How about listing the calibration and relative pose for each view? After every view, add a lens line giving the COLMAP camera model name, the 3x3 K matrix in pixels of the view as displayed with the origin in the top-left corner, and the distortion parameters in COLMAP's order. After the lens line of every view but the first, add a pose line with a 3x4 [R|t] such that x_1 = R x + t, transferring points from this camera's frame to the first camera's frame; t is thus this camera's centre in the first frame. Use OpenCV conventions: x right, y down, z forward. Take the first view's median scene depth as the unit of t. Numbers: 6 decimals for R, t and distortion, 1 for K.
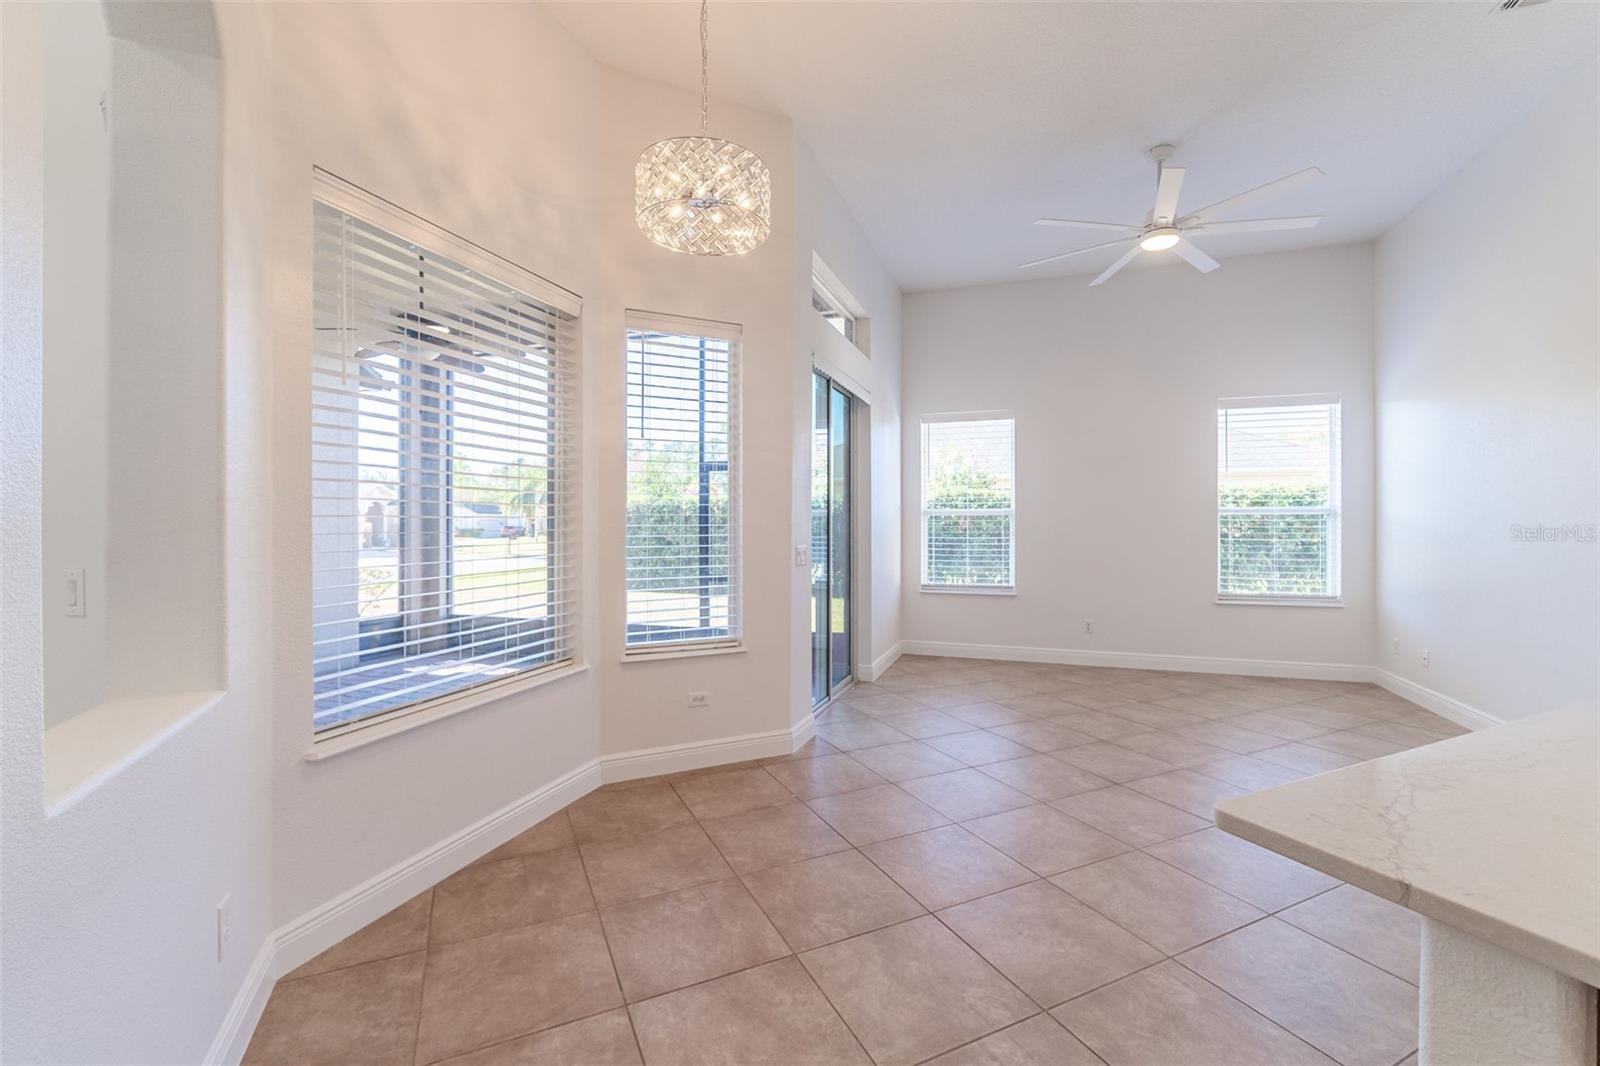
lens RADIAL K [[677.3, 0, 794.3], [0, 677.3, 523.5], [0, 0, 1]] dist [-0.002131, -0.001906]
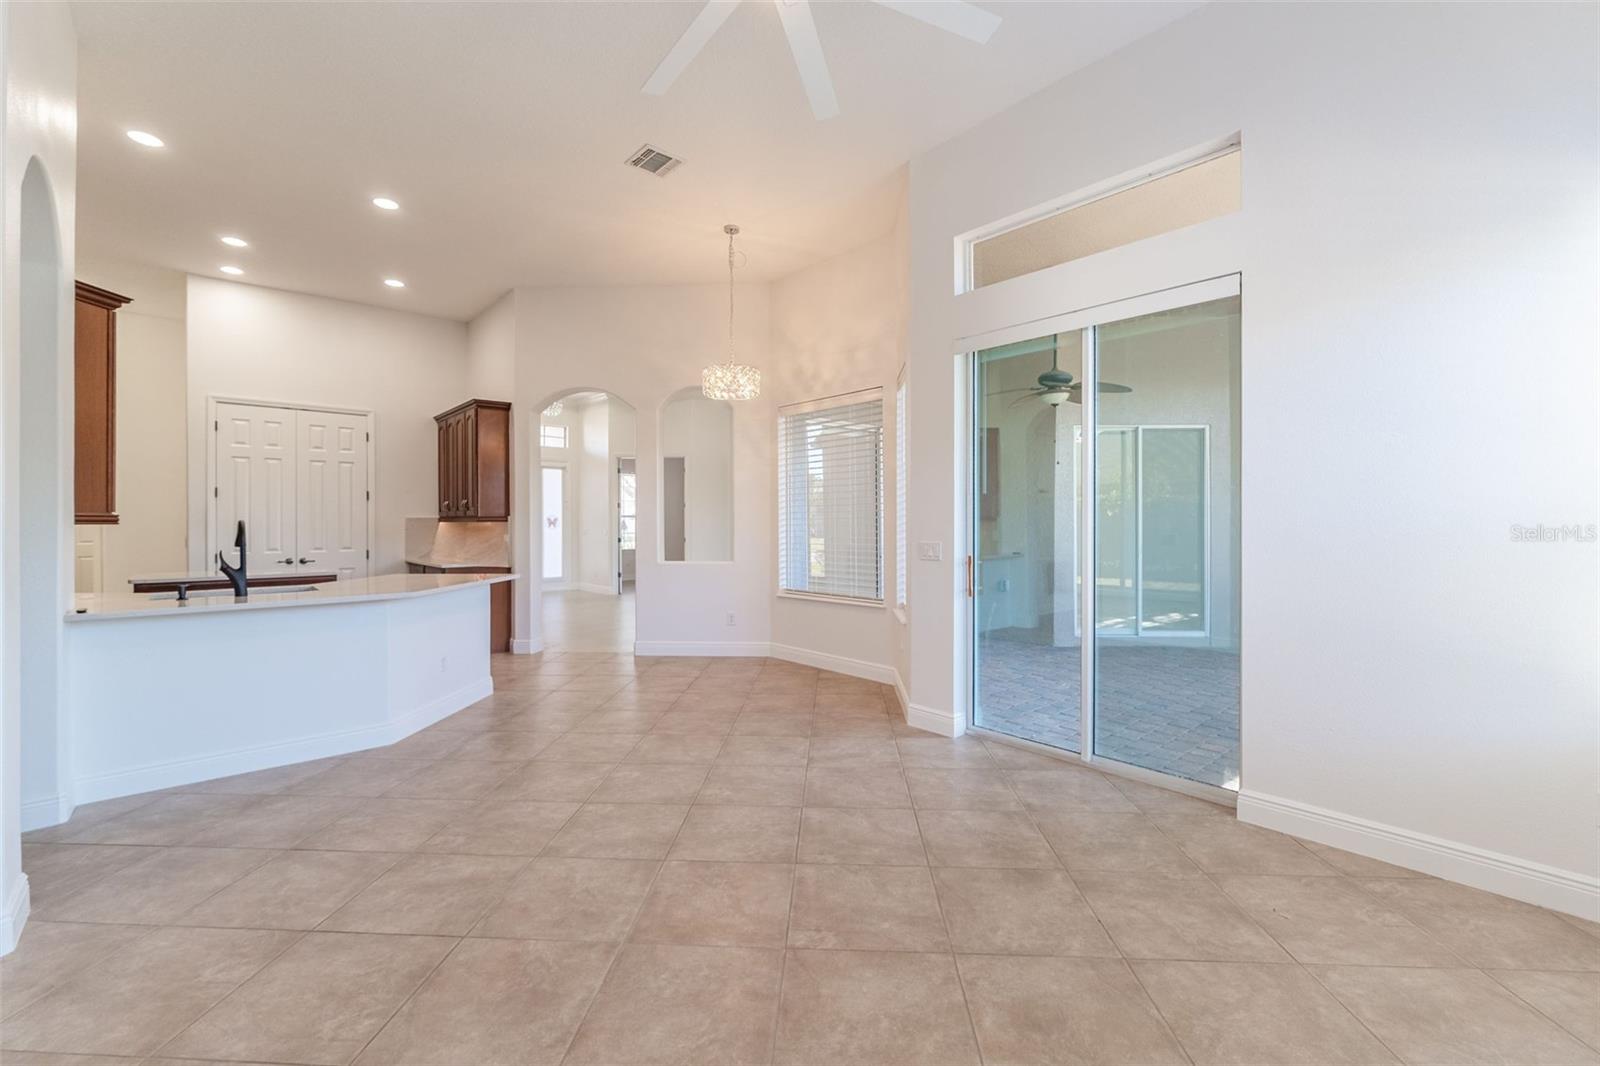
lens RADIAL K [[677.3, 0, 802.0], [0, 677.3, 525.3], [0, 0, 1]] dist [-0.002131, -0.001906]
pose [[-0.476027, 0.003527, -0.879423, 1.129798], [0.001101, 0.999994, 0.003414, 0.004087], [0.879430, 0.000656, -0.476028, 1.460079]]
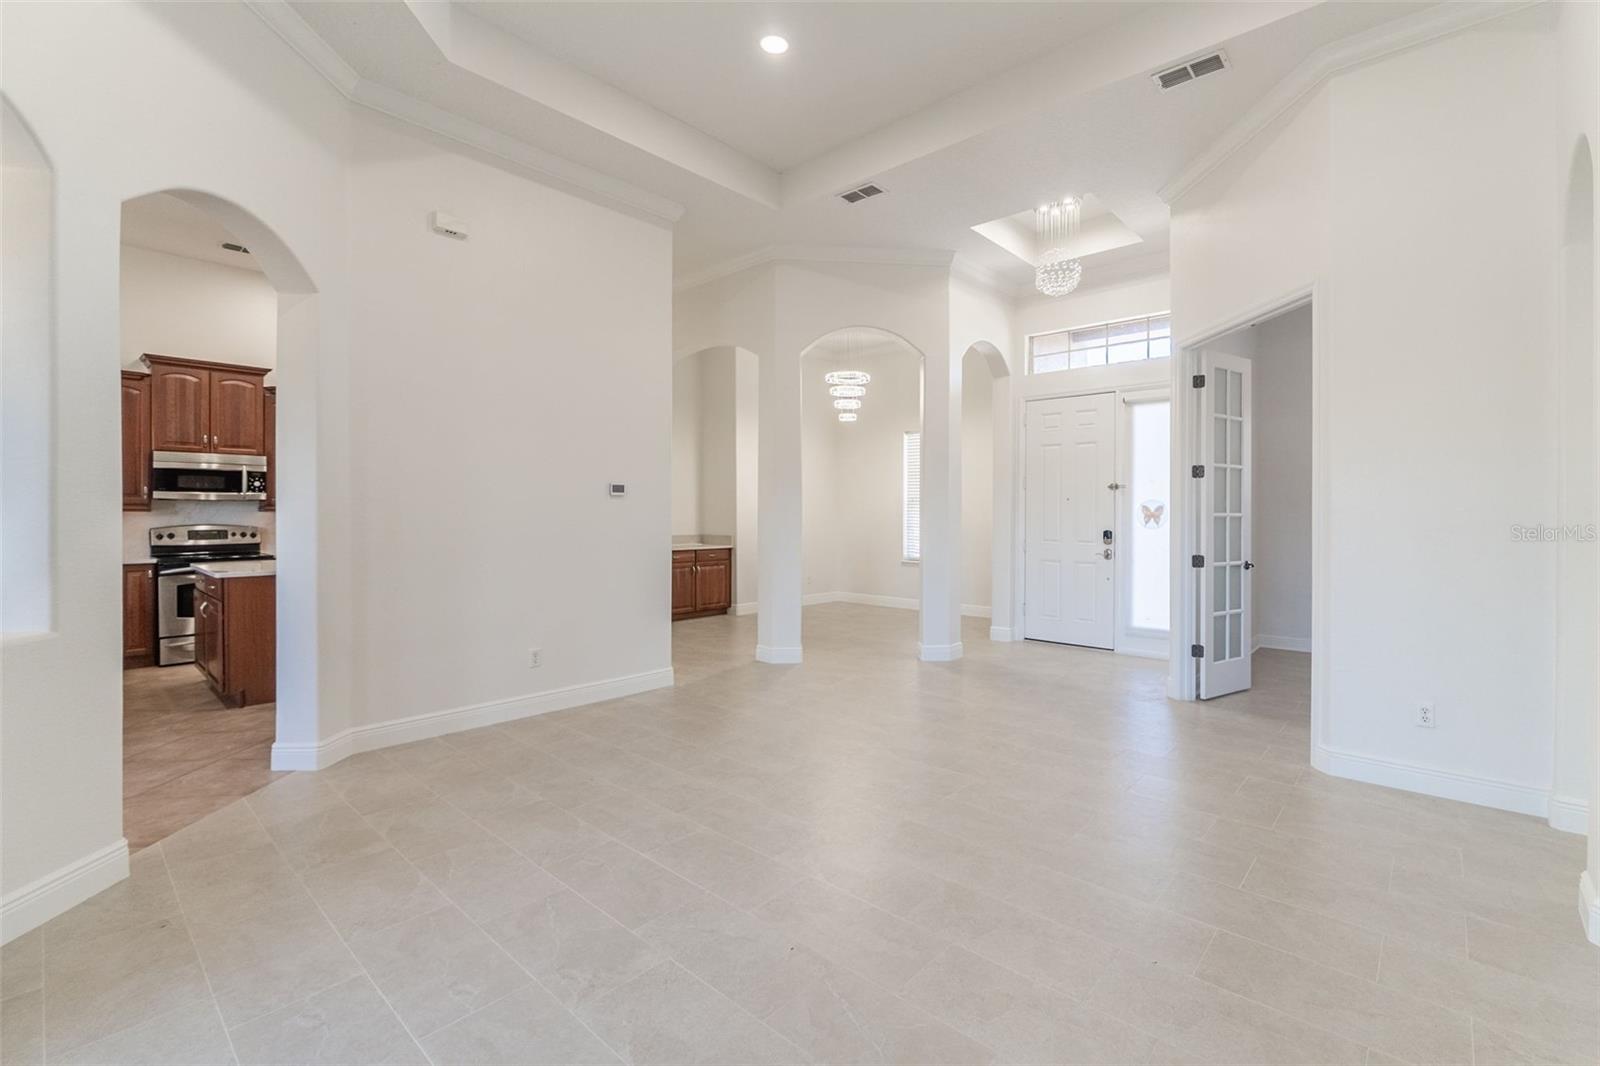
lens RADIAL K [[677.3, 0, 835.1], [0, 677.3, 517.4], [0, 0, 1]] dist [-0.002131, -0.001906]
pose [[-0.932759, -0.007552, 0.360421, -1.184535], [-0.004715, 0.999951, 0.008749, -0.004569], [-0.360469, 0.006462, -0.932749, 0.518011]]
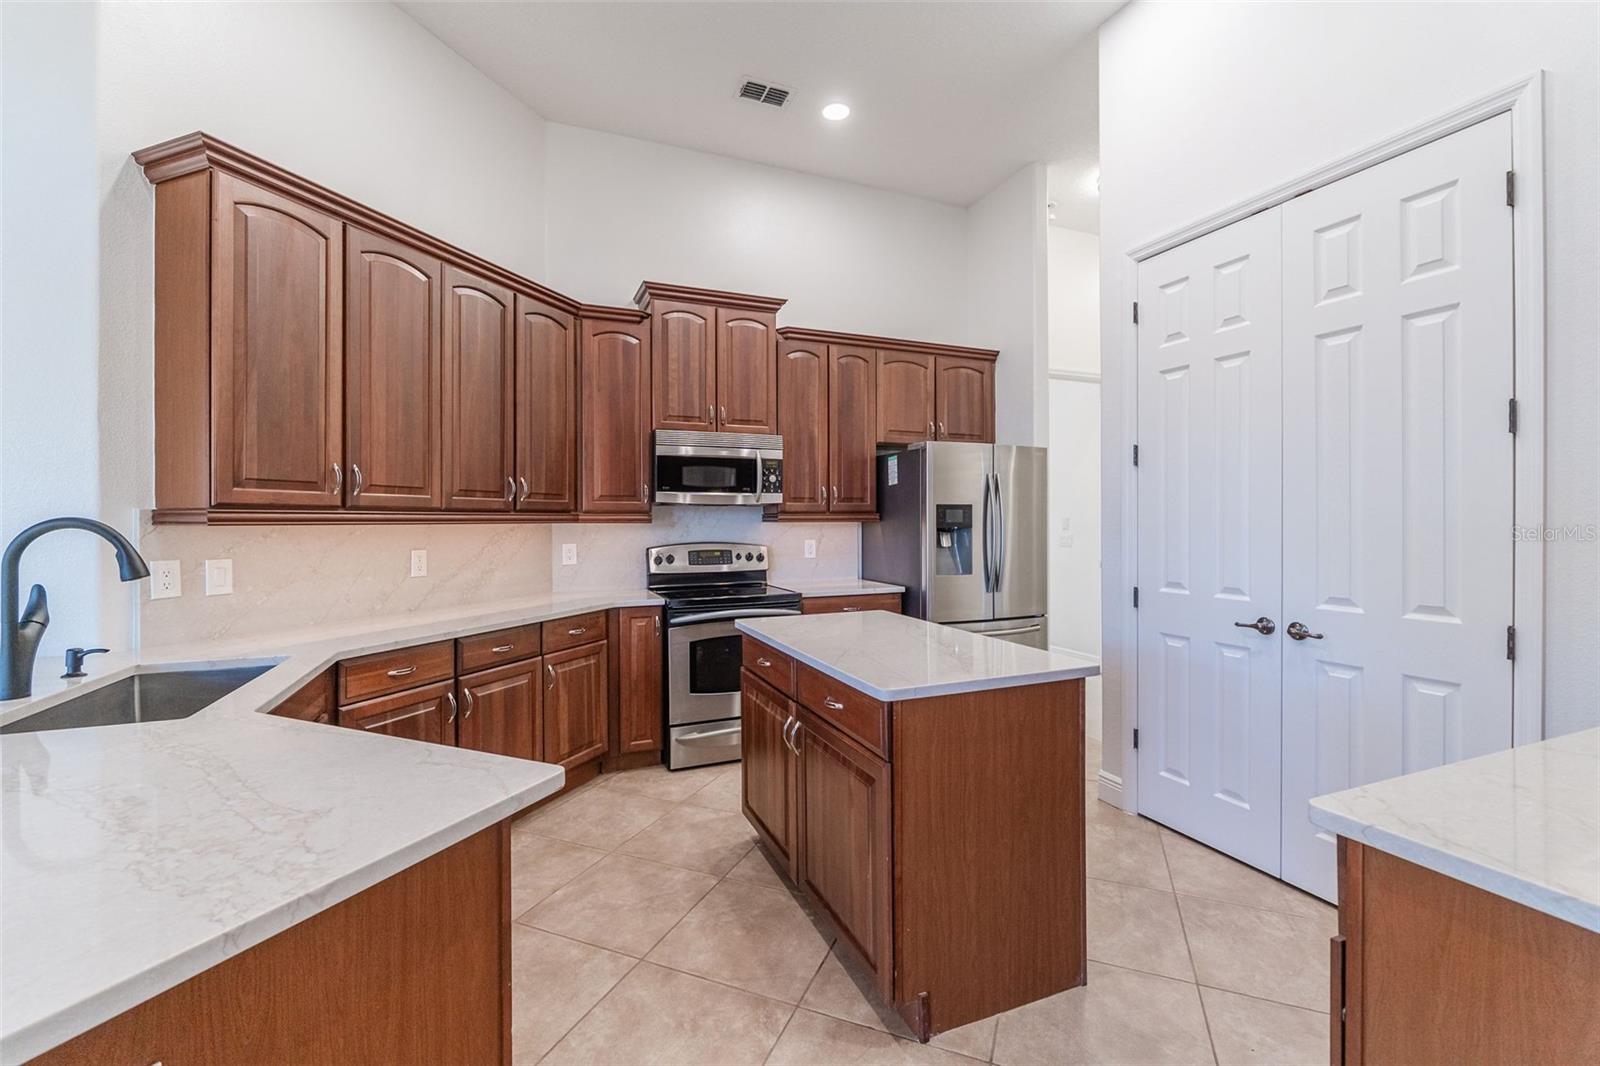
lens RADIAL K [[677.3, 0, 800.7], [0, 677.3, 526.3], [0, 0, 1]] dist [-0.002131, -0.001906]
pose [[-0.669314, -0.004869, 0.742964, -0.026067], [0.001237, 0.999970, 0.007668, 0.001172], [-0.742979, 0.006052, -0.669288, 0.141711]]
